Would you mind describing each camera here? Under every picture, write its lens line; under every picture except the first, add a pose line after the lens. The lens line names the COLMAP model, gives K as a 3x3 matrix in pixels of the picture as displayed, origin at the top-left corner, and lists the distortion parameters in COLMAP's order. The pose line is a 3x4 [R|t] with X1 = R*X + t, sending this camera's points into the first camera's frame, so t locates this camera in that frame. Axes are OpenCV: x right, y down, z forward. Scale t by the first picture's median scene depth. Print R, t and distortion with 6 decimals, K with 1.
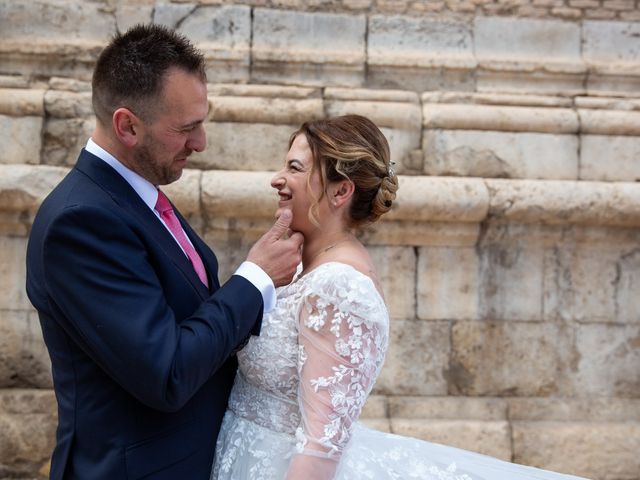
lens RADIAL K [[824.7, 0, 320.0], [0, 824.7, 240.0], [0, 0, 1]] dist [-0.024182, 0.011428]
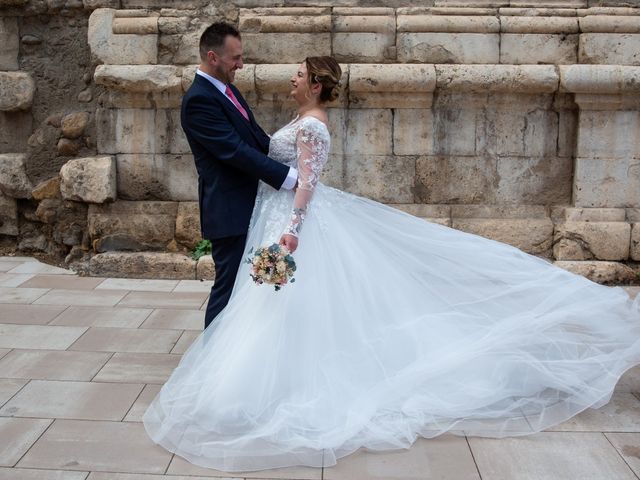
lens RADIAL K [[812.8, 0, 320.0], [0, 812.8, 240.0], [0, 0, 1]] dist [-0.104559, -0.005667]
pose [[0.995462, -0.008743, -0.094757, 0.122883], [0.022920, 0.988485, 0.149576, 0.021096], [0.092358, -0.151069, 0.984199, -0.566222]]
